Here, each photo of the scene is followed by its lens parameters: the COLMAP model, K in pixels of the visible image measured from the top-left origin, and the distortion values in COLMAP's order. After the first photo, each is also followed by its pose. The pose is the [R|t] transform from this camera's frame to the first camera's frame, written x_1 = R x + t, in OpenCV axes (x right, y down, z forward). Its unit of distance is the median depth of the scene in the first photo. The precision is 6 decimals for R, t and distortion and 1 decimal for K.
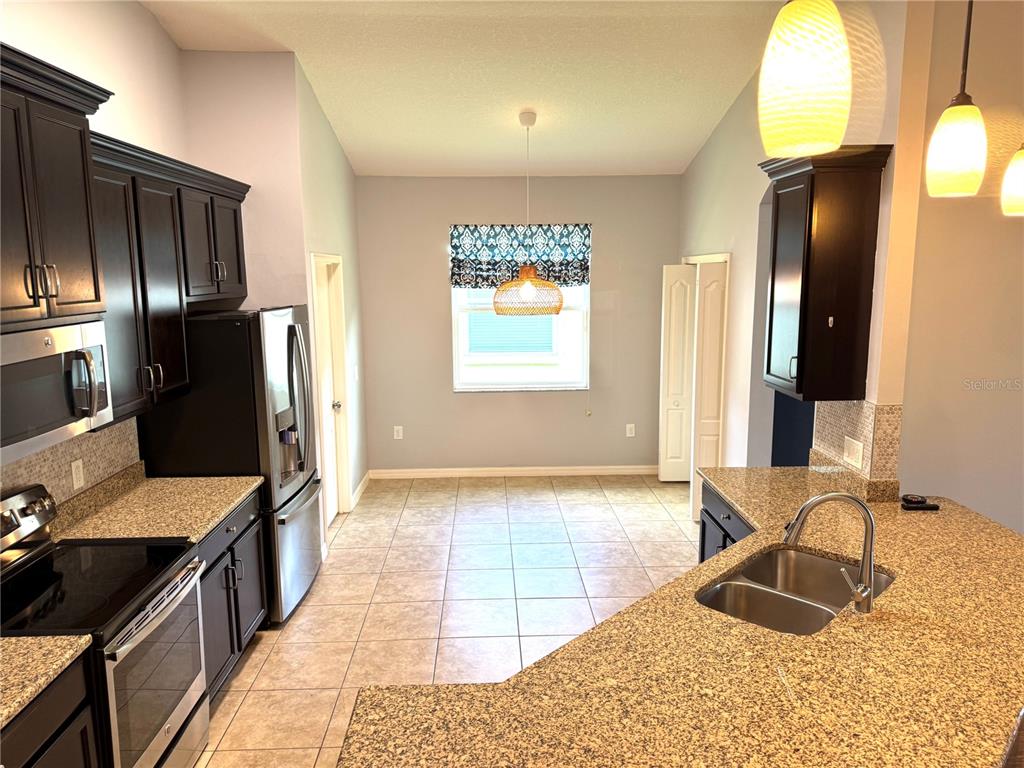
lens RADIAL K [[722.4, 0, 515.0], [0, 722.4, 388.4], [0, 0, 1]] dist [0.074382, -0.089633]
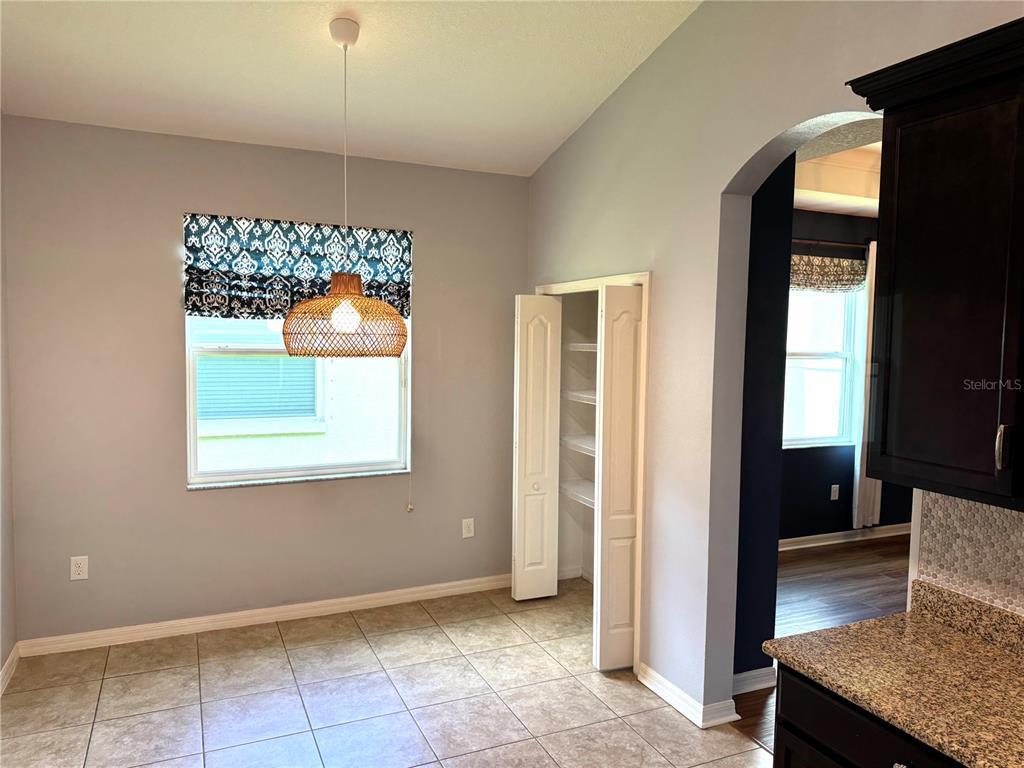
lens RADIAL K [[722.4, 0, 515.1], [0, 722.4, 384.0], [0, 0, 1]] dist [0.074382, -0.089633]
pose [[0.922053, -0.001553, 0.387061, -0.071060], [0.037050, 0.995754, -0.084266, -0.021303], [-0.385287, 0.092038, 0.918195, 0.345242]]
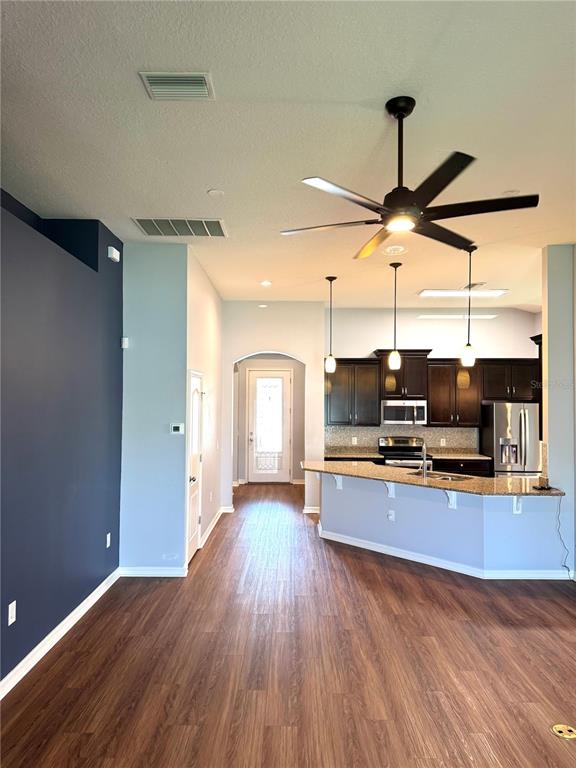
lens RADIAL K [[541.8, 0, 283.0], [0, 541.8, 377.4], [0, 0, 1]] dist [0.074382, -0.089633]
pose [[-0.046216, -0.039763, -0.998140, 1.138780], [-0.169003, 0.985115, -0.031419, 0.006761], [0.984531, 0.167237, -0.052248, 0.131888]]
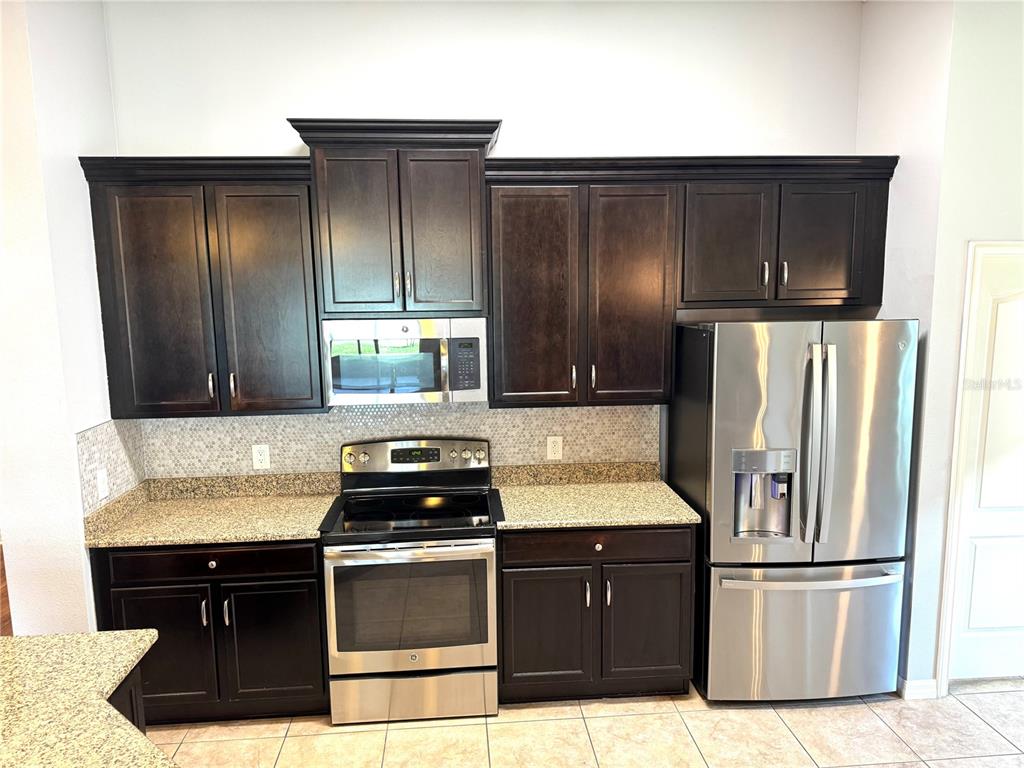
lens RADIAL K [[687.4, 0, 510.3], [0, 687.4, 389.5], [0, 0, 1]] dist [0.043377, -0.016083]
pose [[0.043262, 0.148048, -0.988034, 0.242044], [-0.149513, 0.978782, 0.140115, -0.060073], [0.987813, 0.141662, 0.064479, 0.416878]]
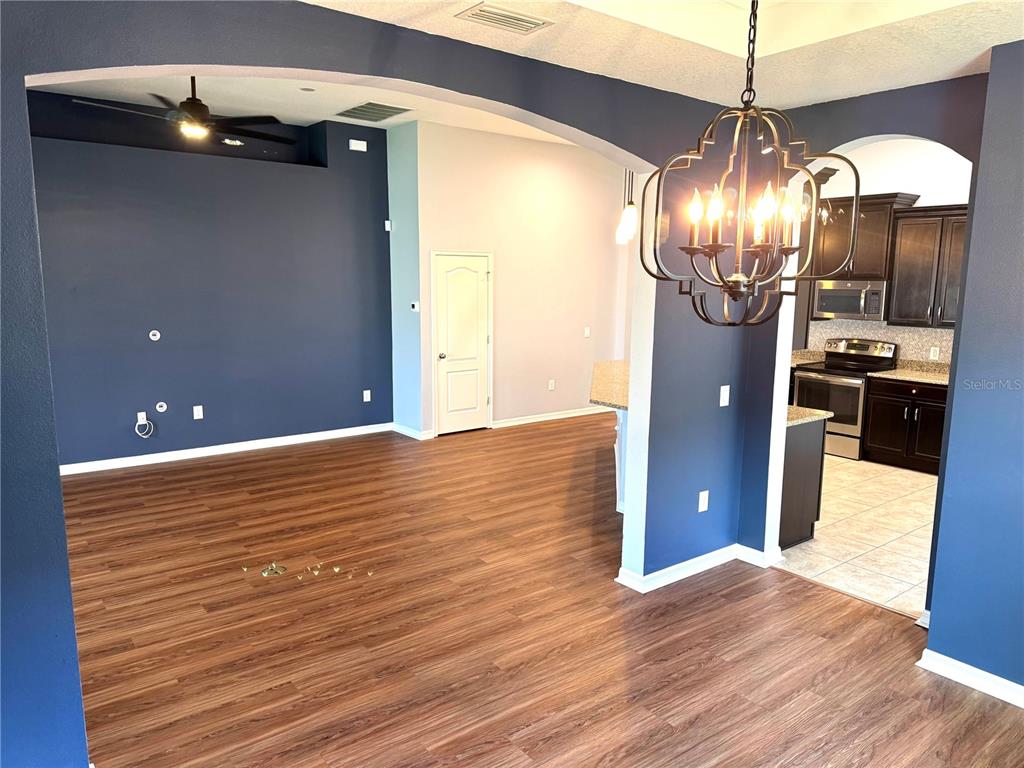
lens RADIAL K [[722.4, 0, 507.6], [0, 722.4, 364.2], [0, 0, 1]] dist [0.074382, -0.089633]
pose [[-0.814204, 0.065683, -0.576852, 0.869161], [-0.102694, 0.961620, 0.254442, -0.141918], [0.571425, 0.266407, -0.776209, 0.989310]]
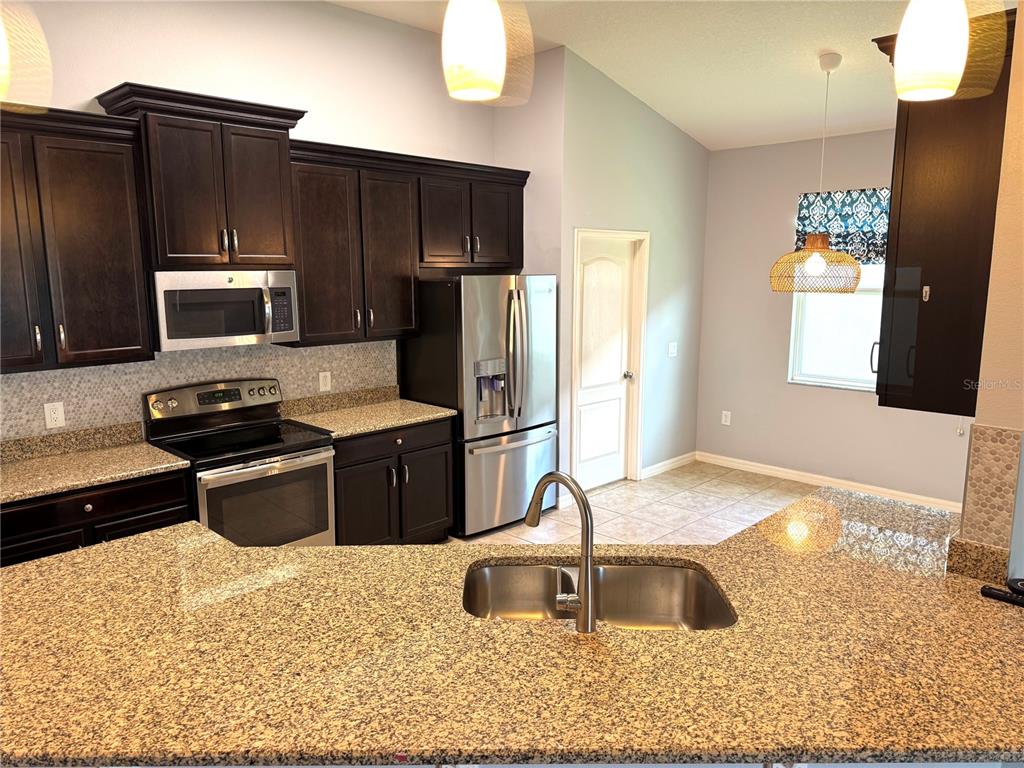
lens RADIAL K [[722.4, 0, 503.3], [0, 722.4, 385.2], [0, 0, 1]] dist [0.074382, -0.089633]
pose [[0.681727, 0.122732, -0.721239, 0.336387], [-0.120649, 0.991191, 0.054629, 0.001641], [0.721590, 0.049775, 0.690529, 0.130589]]
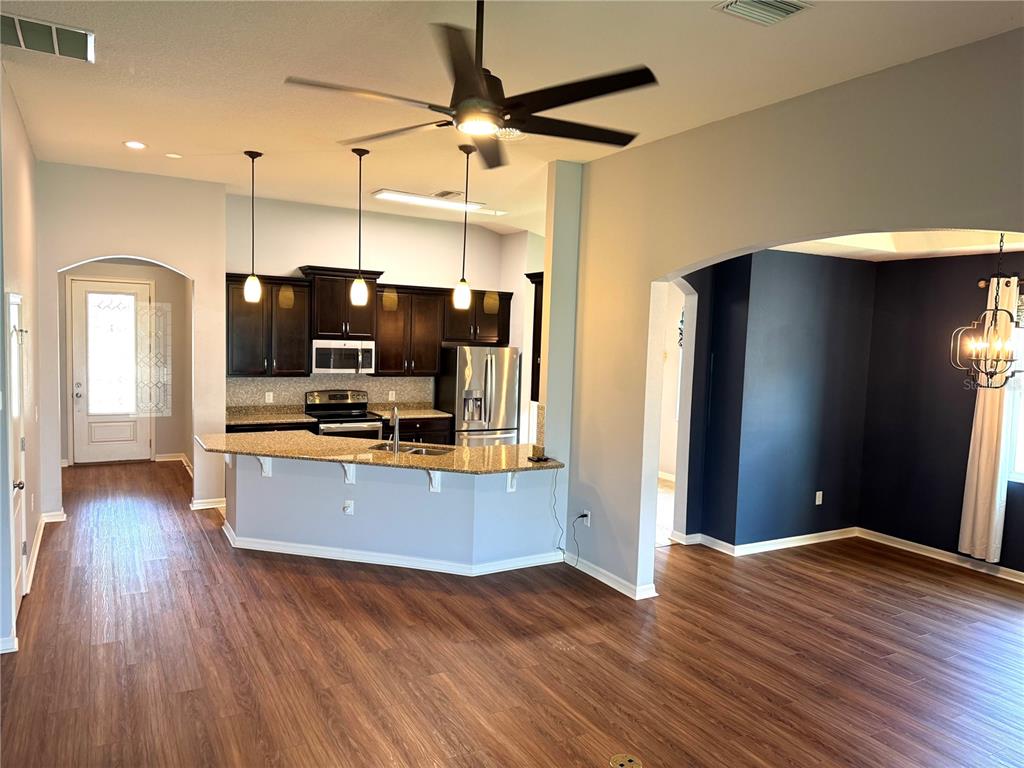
lens RADIAL K [[722.4, 0, 520.5], [0, 722.4, 374.2], [0, 0, 1]] dist [0.074382, -0.089633]
pose [[0.472072, 0.075515, -0.878320, 1.066165], [-0.180661, 0.983465, -0.012545, -0.011453], [0.862850, 0.164600, 0.477909, 0.026908]]
